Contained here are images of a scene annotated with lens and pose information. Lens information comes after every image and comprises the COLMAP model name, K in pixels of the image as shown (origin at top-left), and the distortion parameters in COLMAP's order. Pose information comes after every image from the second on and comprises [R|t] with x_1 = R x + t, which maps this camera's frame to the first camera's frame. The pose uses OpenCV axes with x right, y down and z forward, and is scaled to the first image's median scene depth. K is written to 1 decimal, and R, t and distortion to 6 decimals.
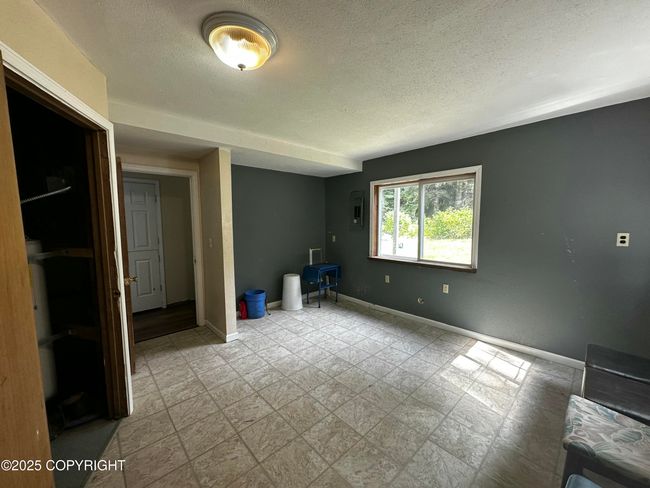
lens RADIAL K [[259.1, 0, 325.1], [0, 259.1, 243.7], [0, 0, 1]] dist [0.001436, 0.000208]
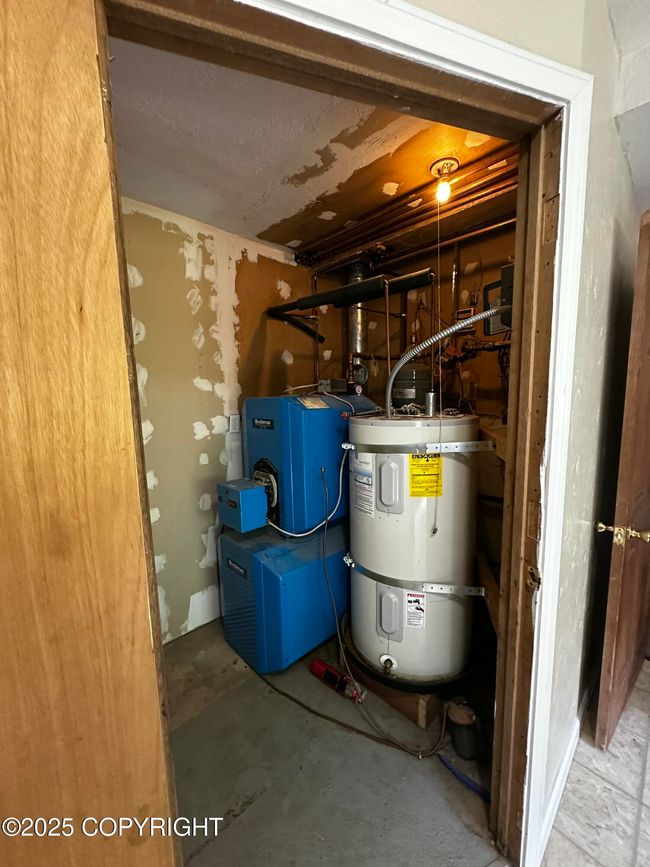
lens RADIAL K [[346.9, 0, 325.4], [0, 346.9, 434.5], [0, 0, 1]] dist [-0.001446, -0.000122]
pose [[0.022454, 0.131548, -0.991055, -0.341986], [-0.070075, 0.989074, 0.129697, -0.057967], [0.997289, 0.066536, 0.031427, 0.677778]]
